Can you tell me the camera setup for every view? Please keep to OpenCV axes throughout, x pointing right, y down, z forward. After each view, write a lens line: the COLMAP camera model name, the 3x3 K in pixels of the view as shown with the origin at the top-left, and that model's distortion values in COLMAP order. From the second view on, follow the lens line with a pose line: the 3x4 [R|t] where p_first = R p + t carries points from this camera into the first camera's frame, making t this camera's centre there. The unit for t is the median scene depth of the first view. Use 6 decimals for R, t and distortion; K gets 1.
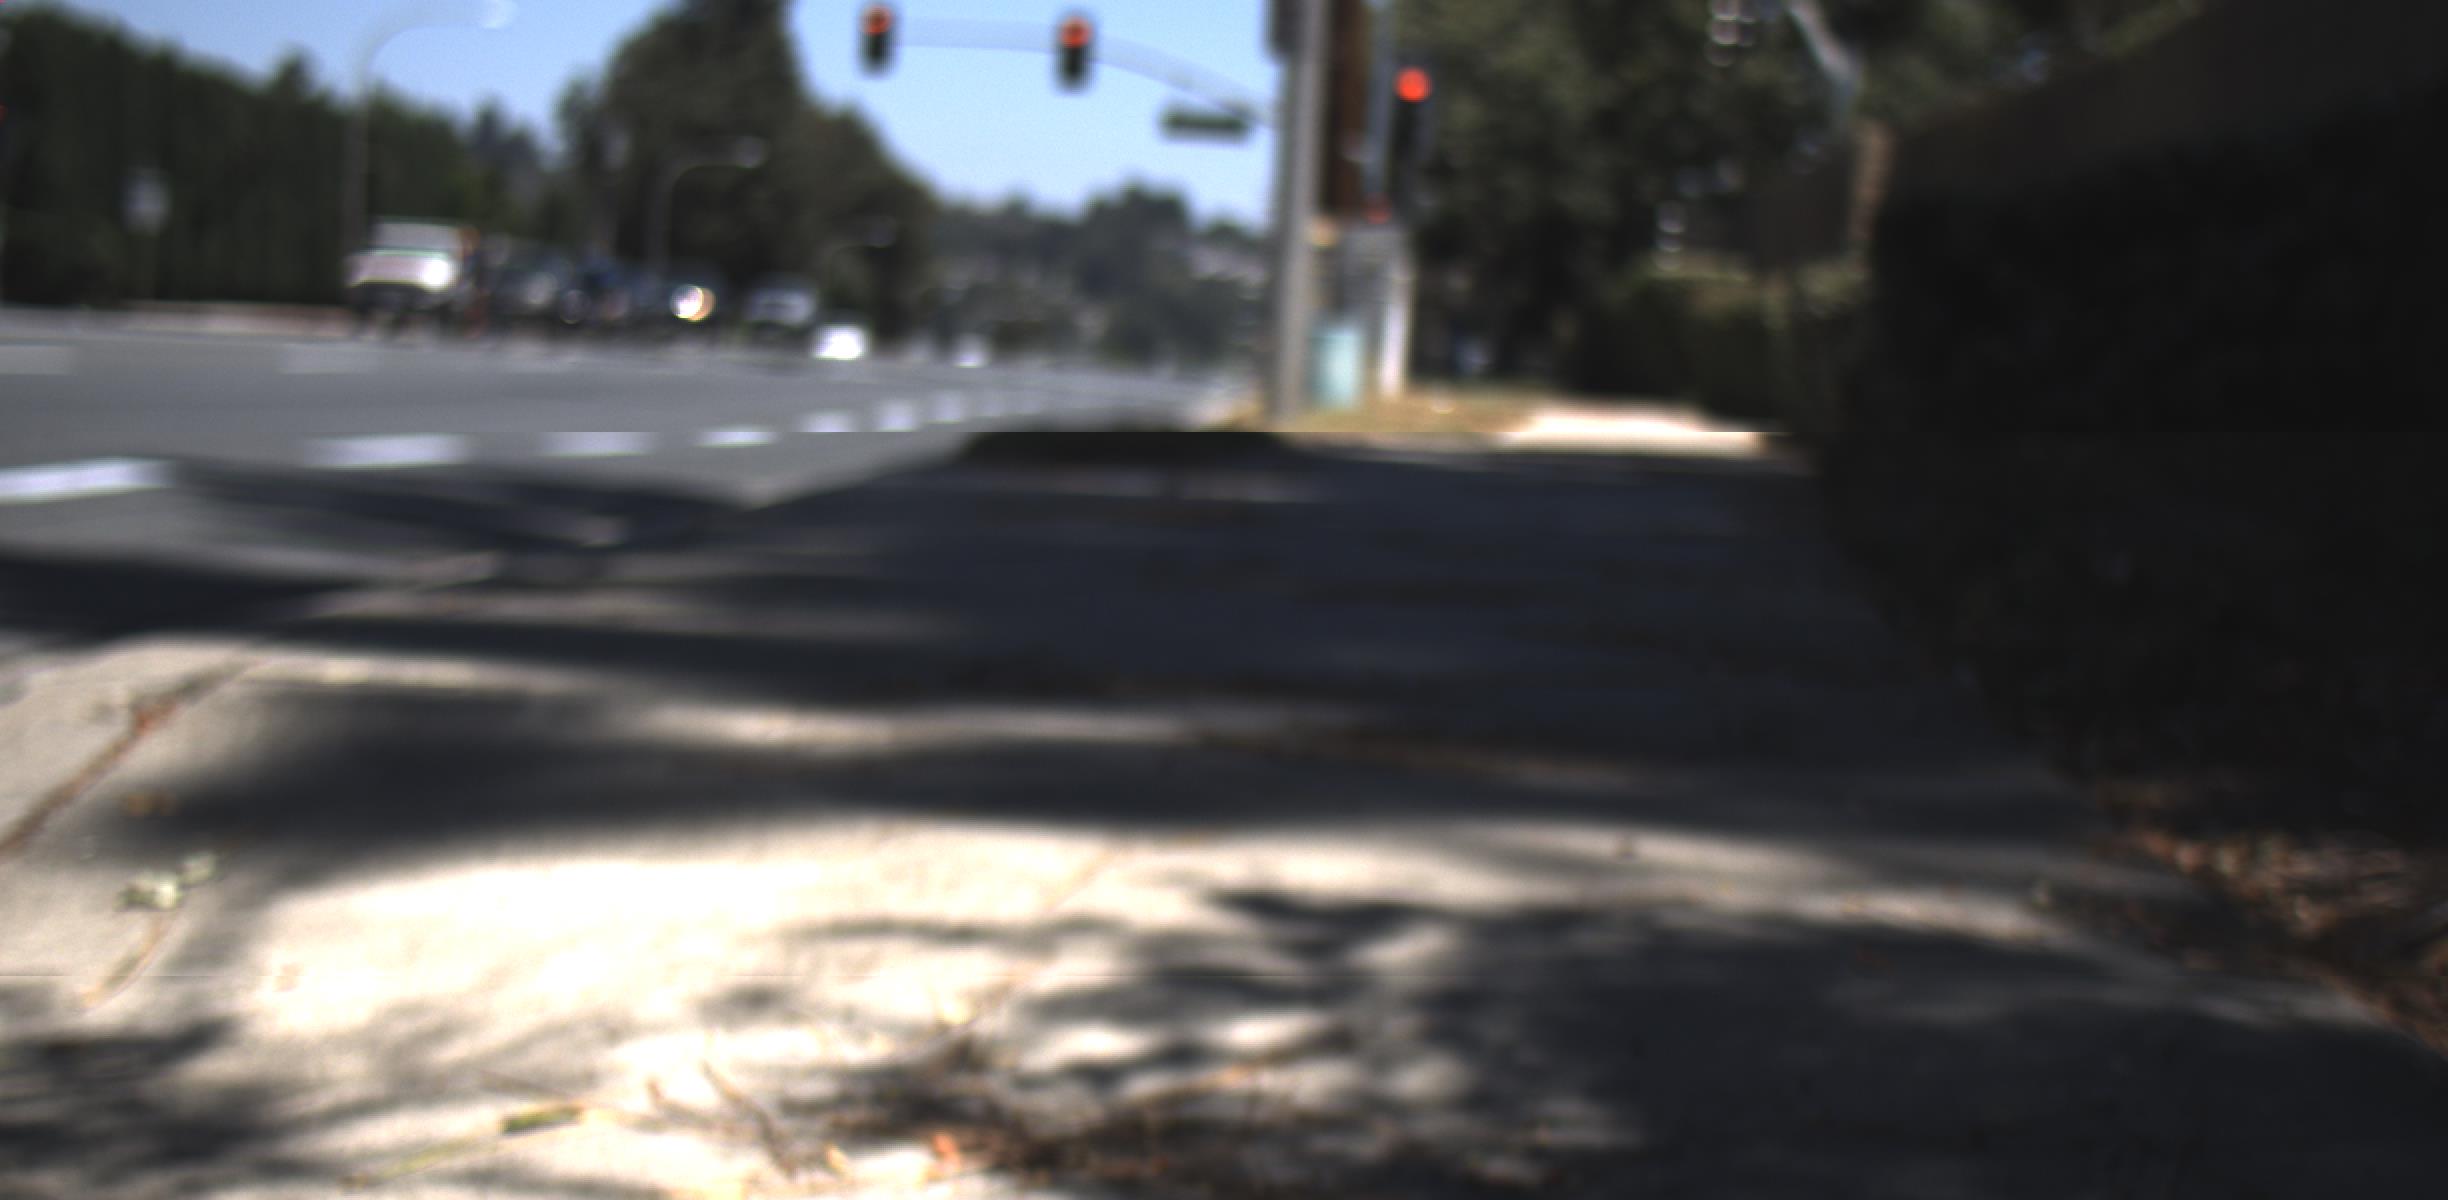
lens RADIAL K [[4740.9, 0, 1224.0], [0, 4740.9, 600.0], [0, 0, 1]] dist [-0.049808, 1.763772]
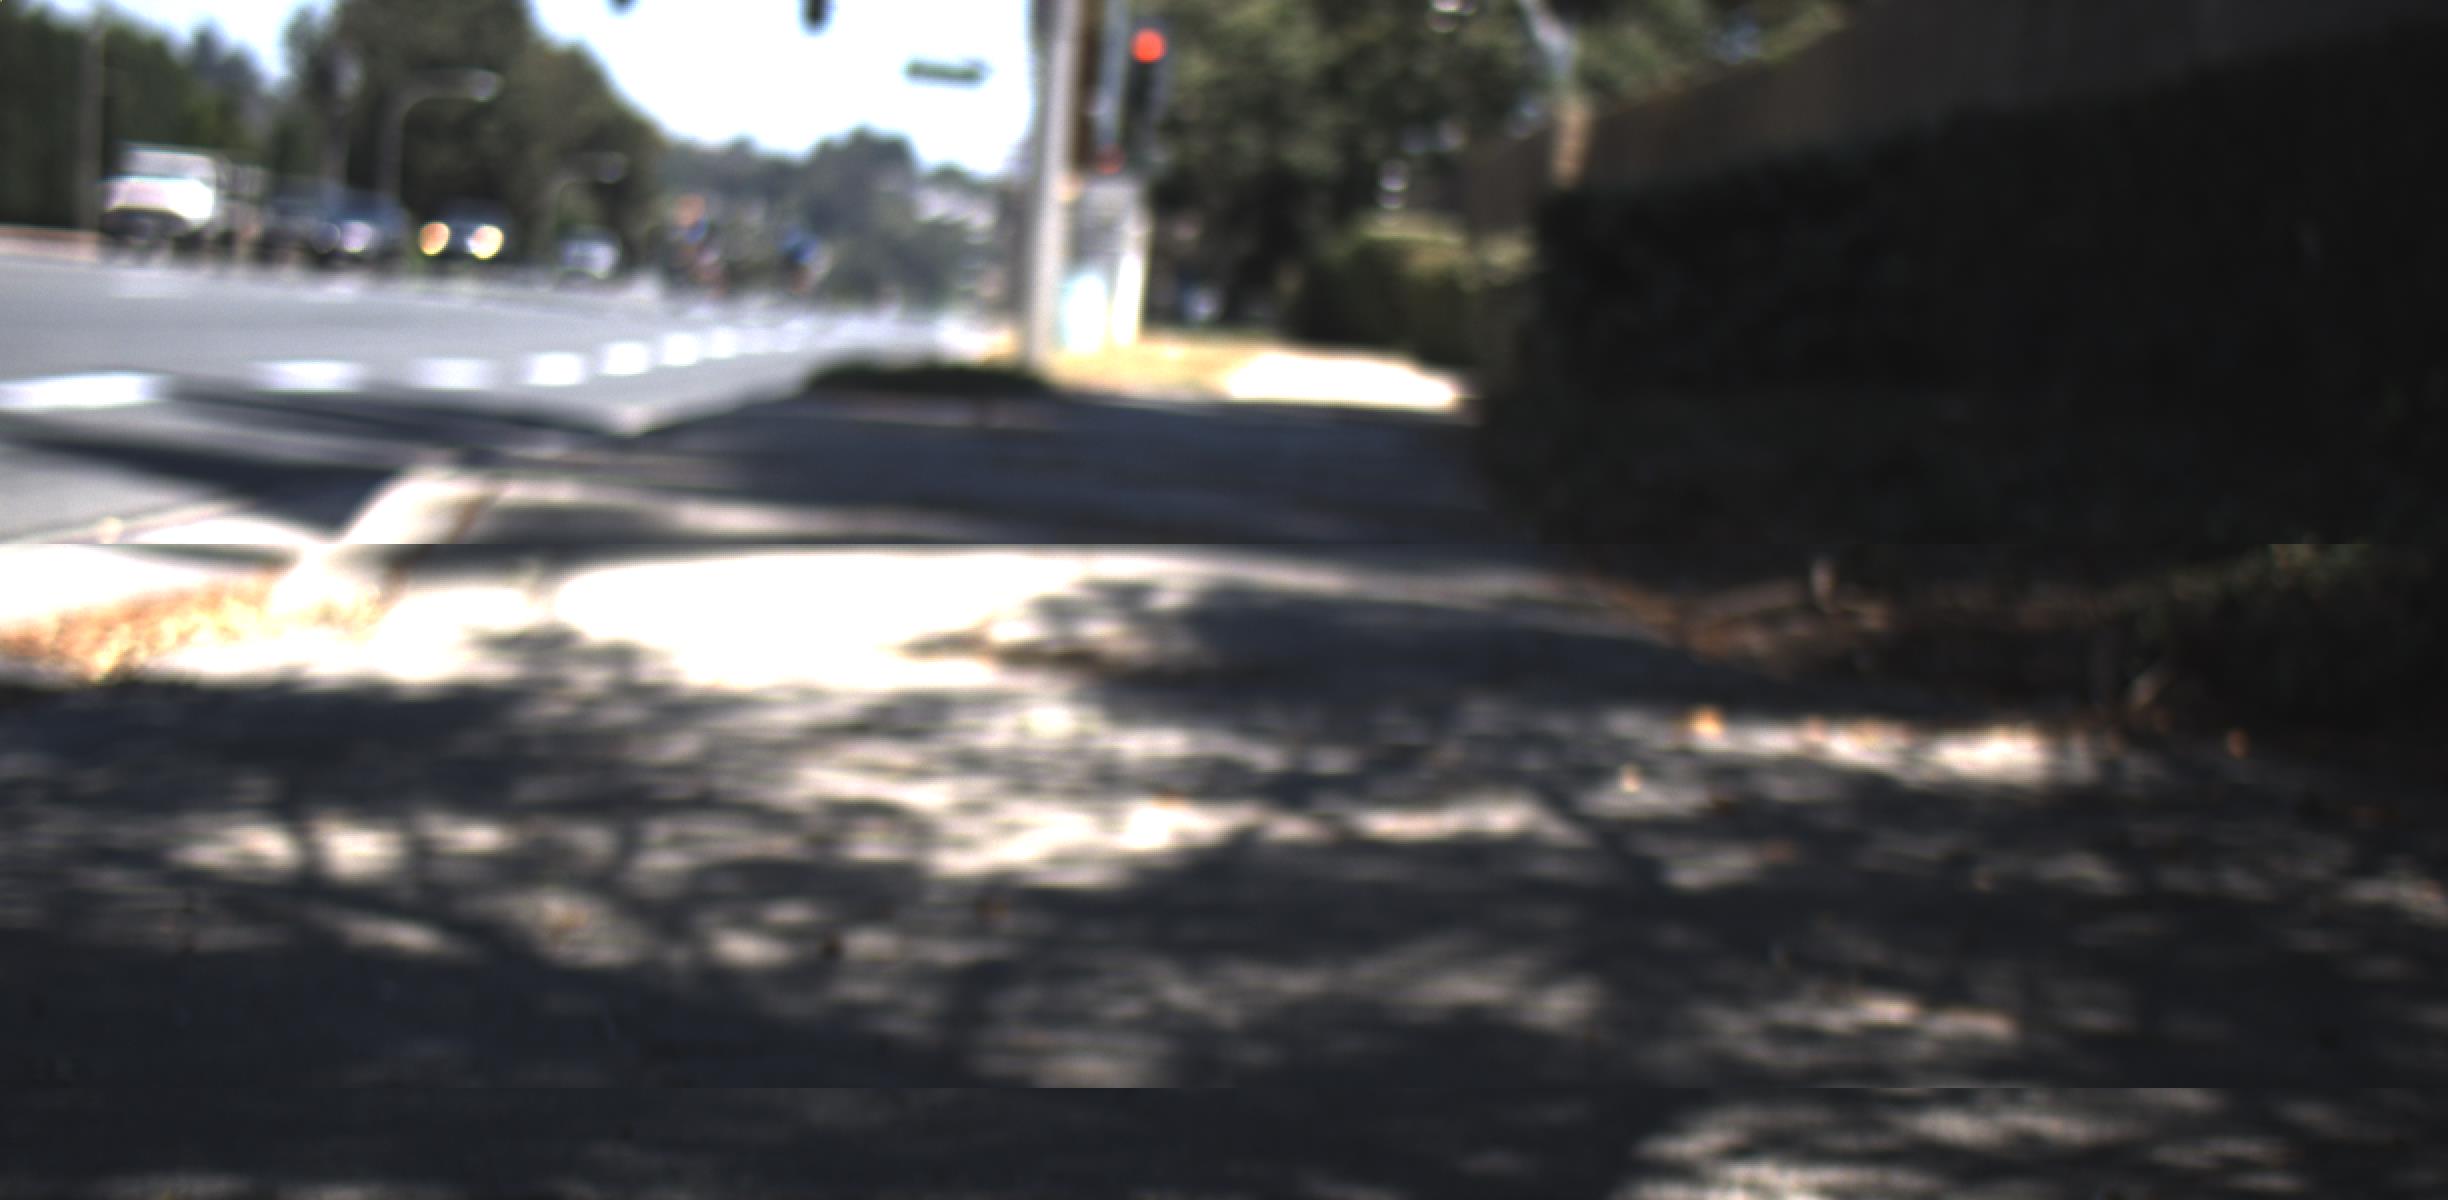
lens RADIAL K [[4740.9, 0, 1224.0], [0, 4740.9, 600.0], [0, 0, 1]] dist [-0.049808, 1.763772]
pose [[0.998046, 0.019302, 0.059420, -0.001996], [-0.019975, 0.999743, 0.010749, 0.001251], [-0.059197, -0.011915, 0.998175, -0.027098]]
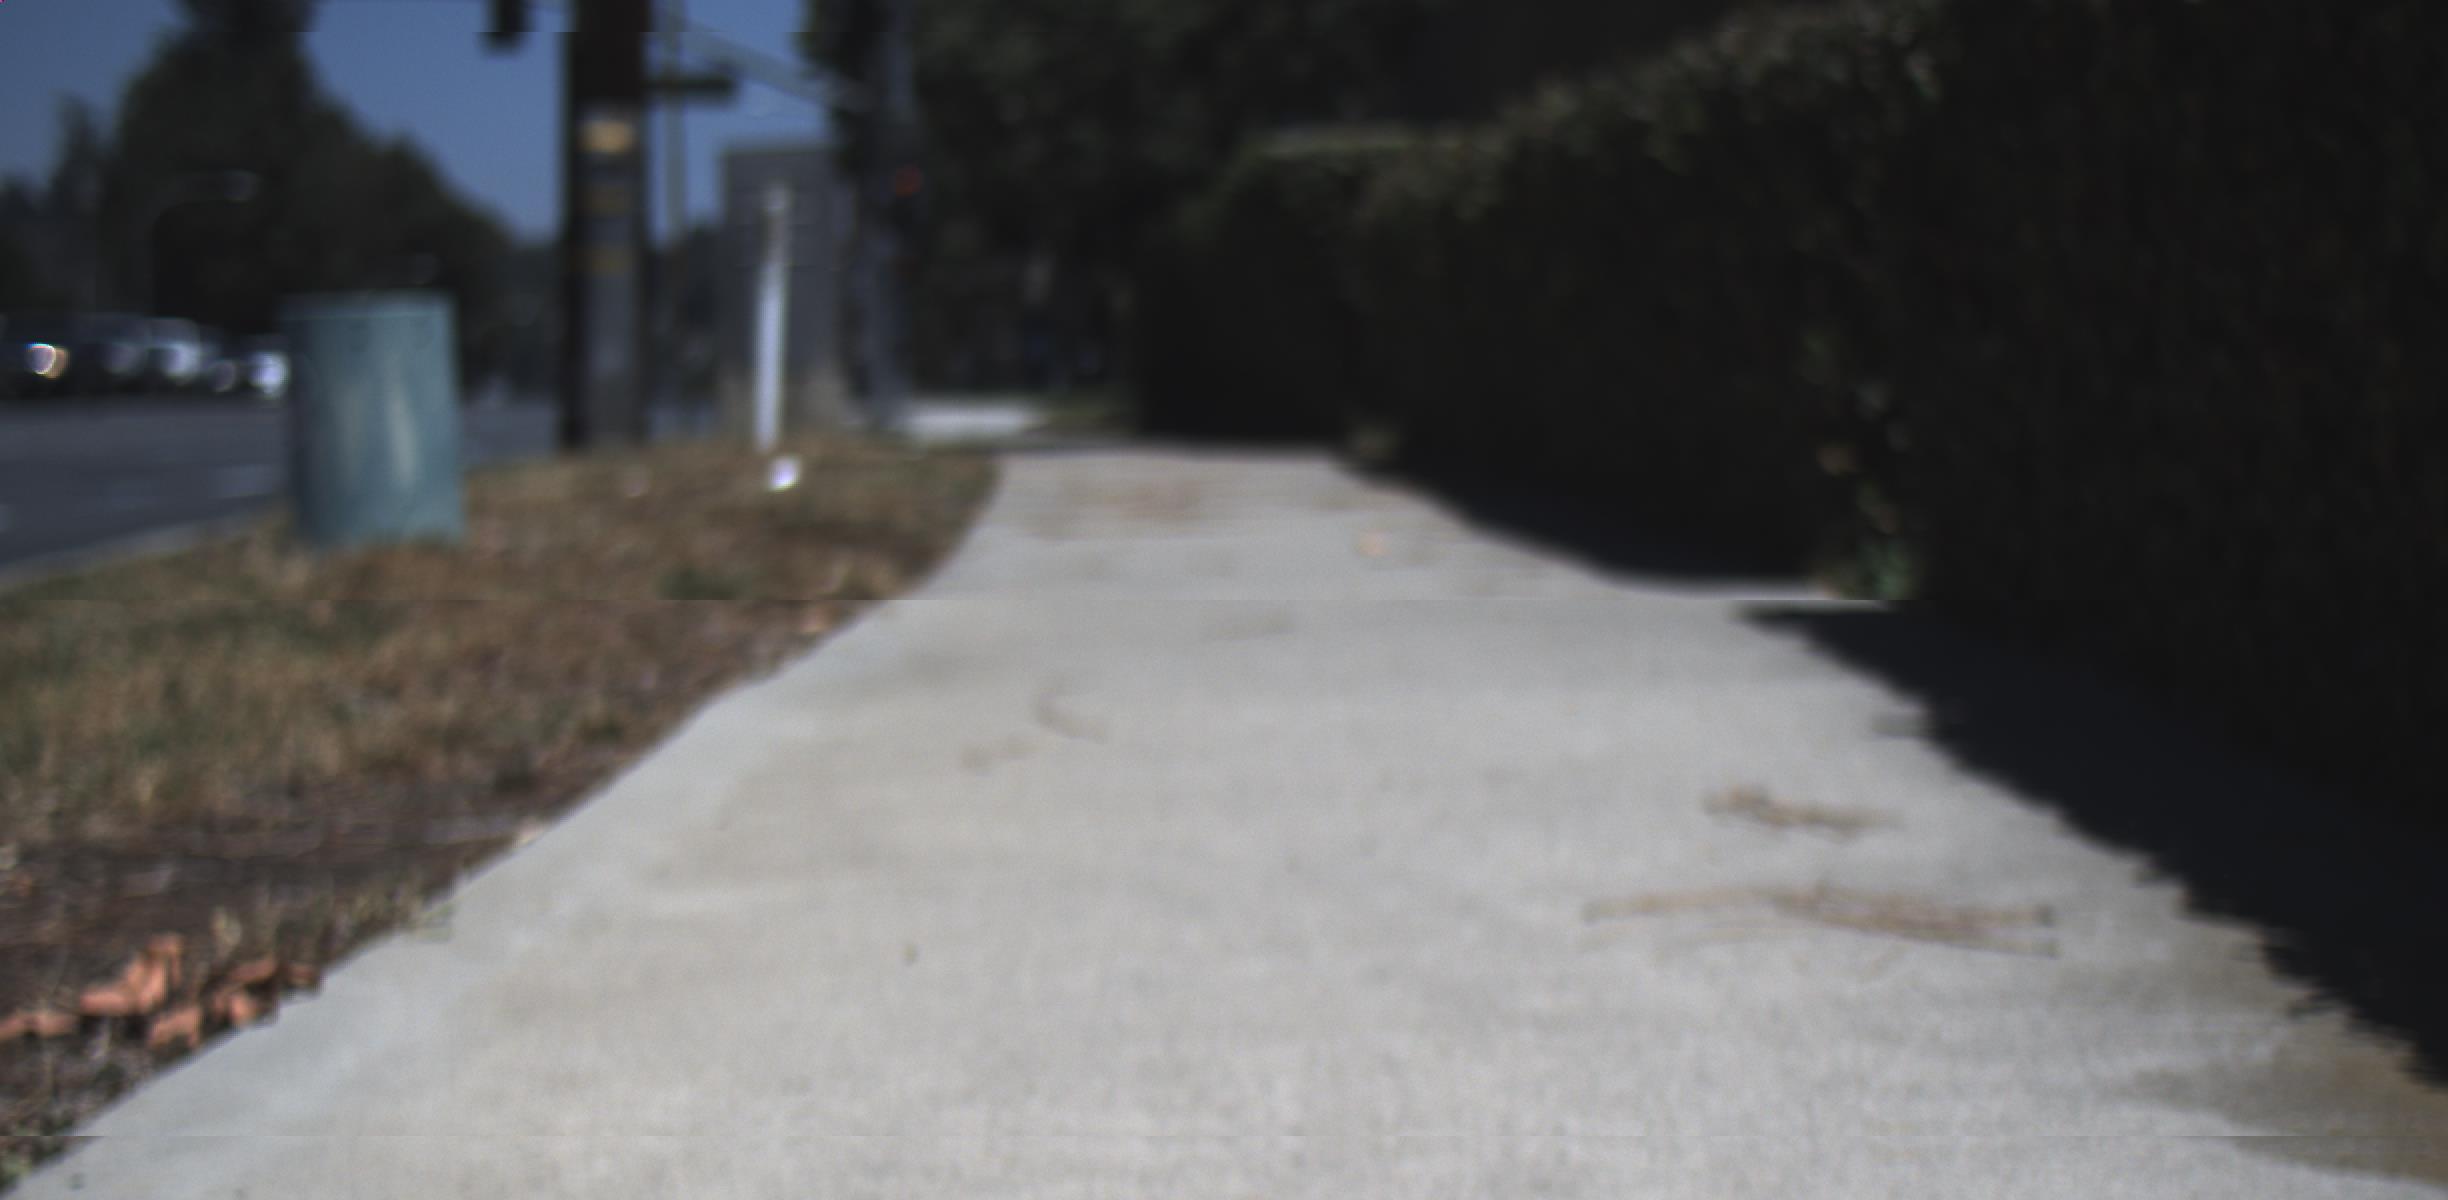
lens RADIAL K [[4740.9, 0, 1224.0], [0, 4740.9, 600.0], [0, 0, 1]] dist [-0.049808, 1.763772]
pose [[0.994183, -0.076003, 0.076320, 0.018469], [0.076074, 0.997100, 0.001978, -0.010197], [-0.076249, 0.003839, 0.997081, 0.209288]]
